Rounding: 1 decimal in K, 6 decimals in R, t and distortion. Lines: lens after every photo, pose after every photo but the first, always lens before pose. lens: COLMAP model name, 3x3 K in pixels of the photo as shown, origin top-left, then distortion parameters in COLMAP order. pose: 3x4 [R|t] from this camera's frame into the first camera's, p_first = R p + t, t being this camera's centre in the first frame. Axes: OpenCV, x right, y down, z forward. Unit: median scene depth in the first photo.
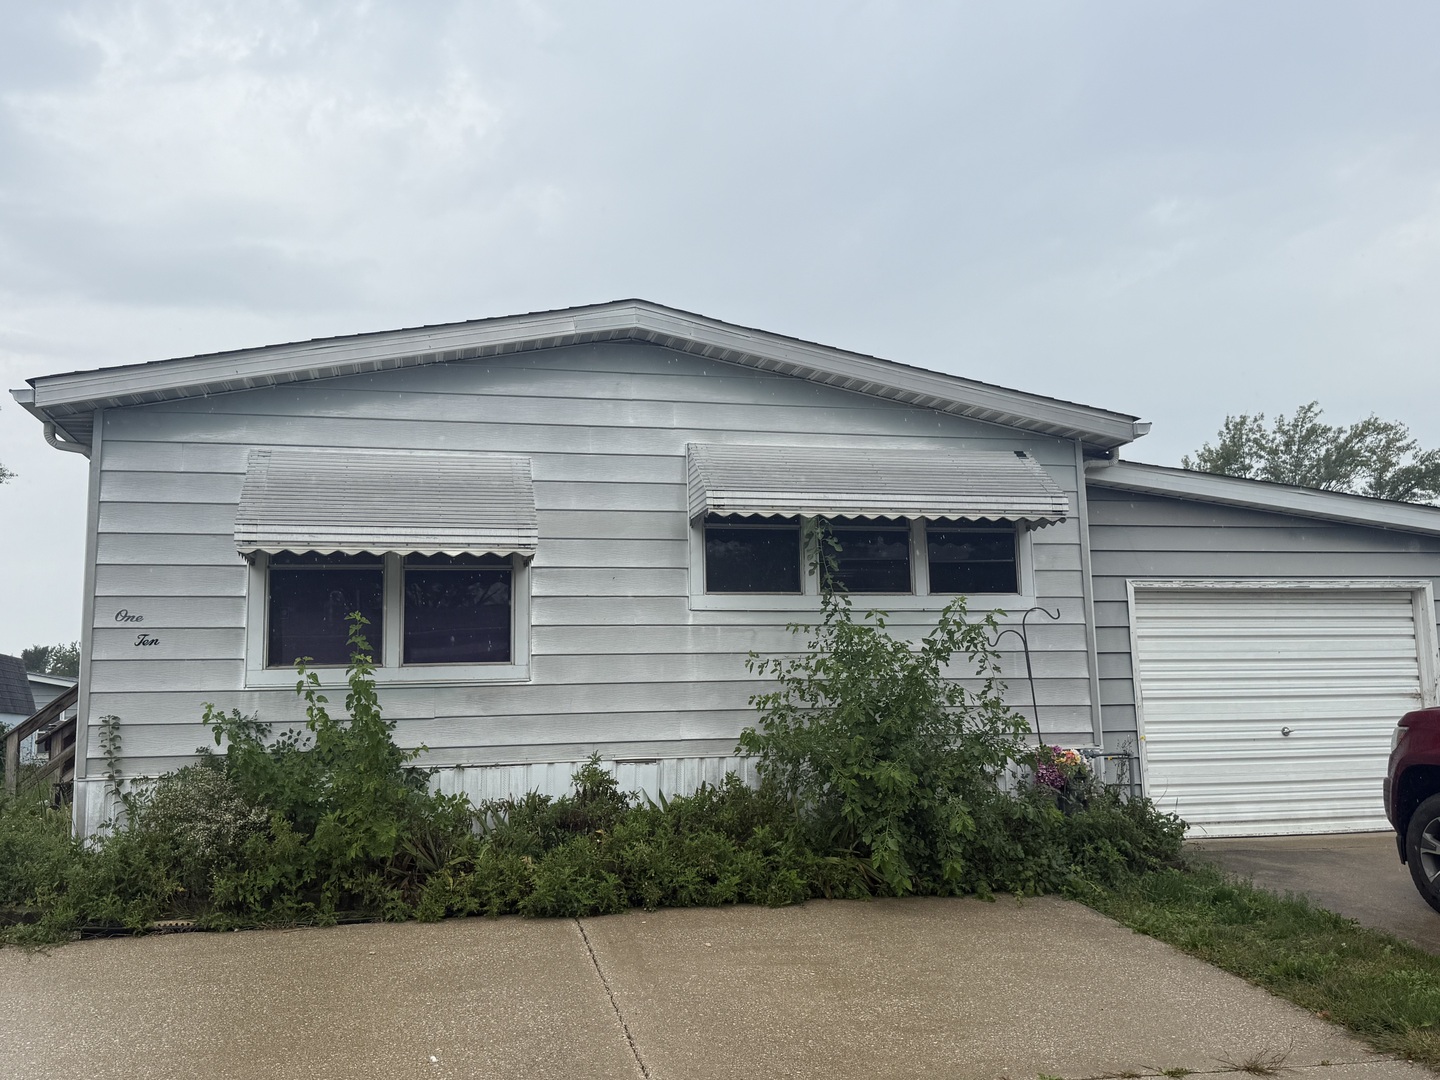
lens RADIAL K [[1305.3, 0, 720.0], [0, 1305.3, 540.0], [0, 0, 1]] dist [0.050652, -0.005006]
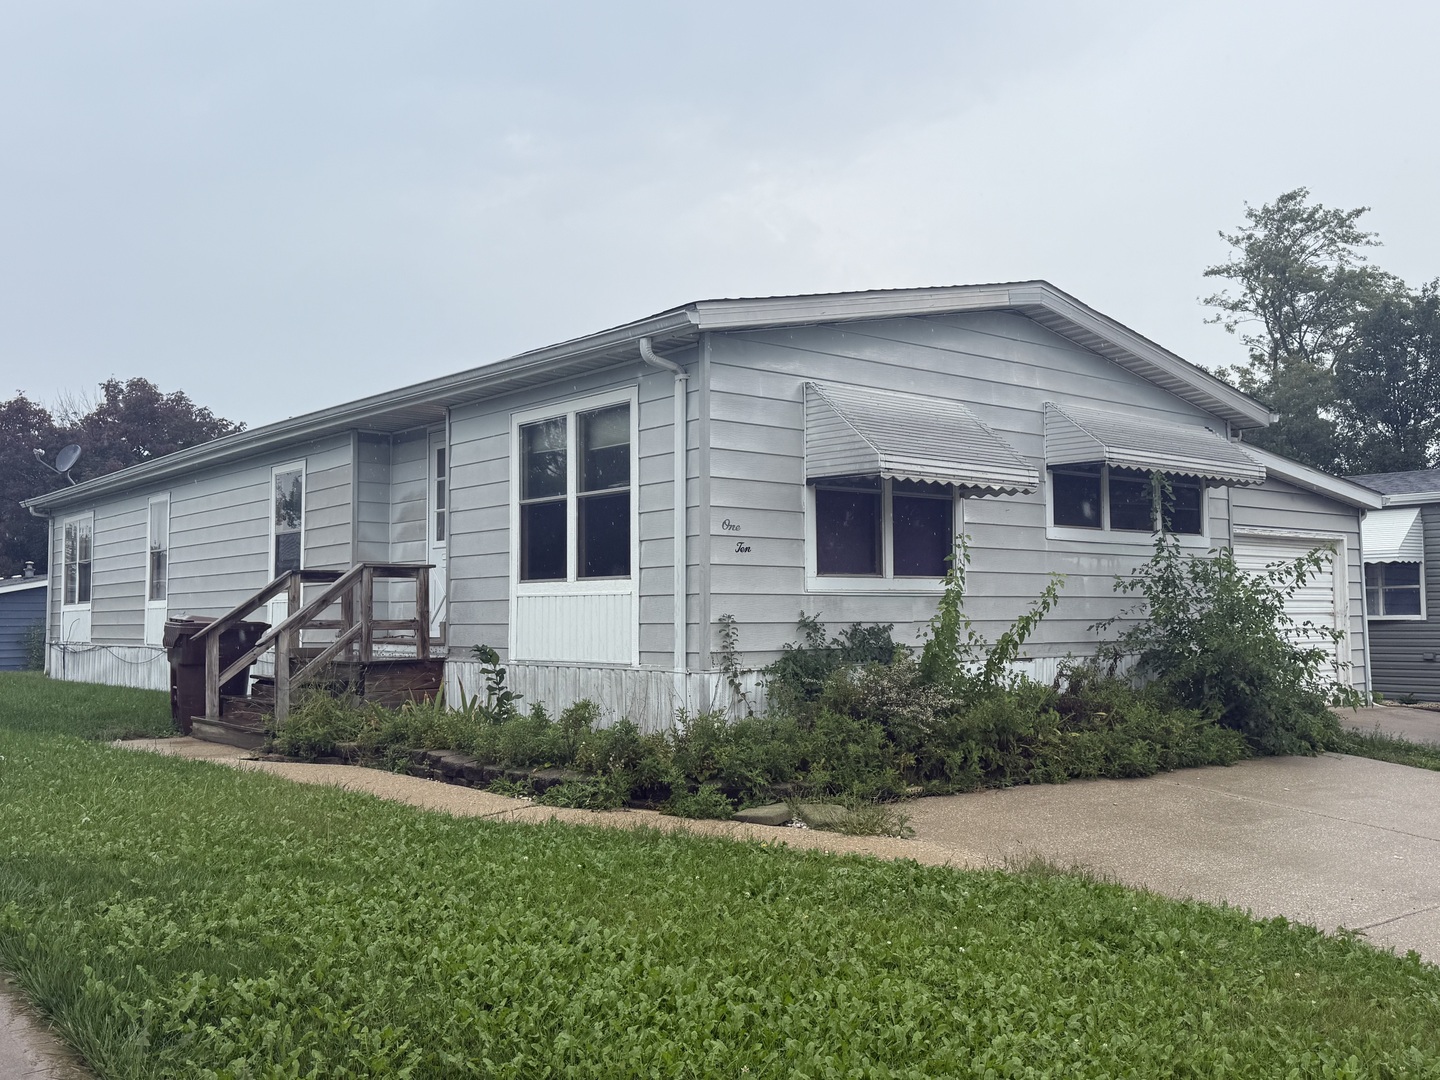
lens RADIAL K [[1305.3, 0, 720.0], [0, 1305.3, 540.0], [0, 0, 1]] dist [0.050652, -0.005006]
pose [[0.900520, 0.043597, 0.432623, -0.873552], [-0.075774, 0.995471, 0.057408, 0.007487], [-0.428161, -0.084478, 0.899745, 0.017806]]
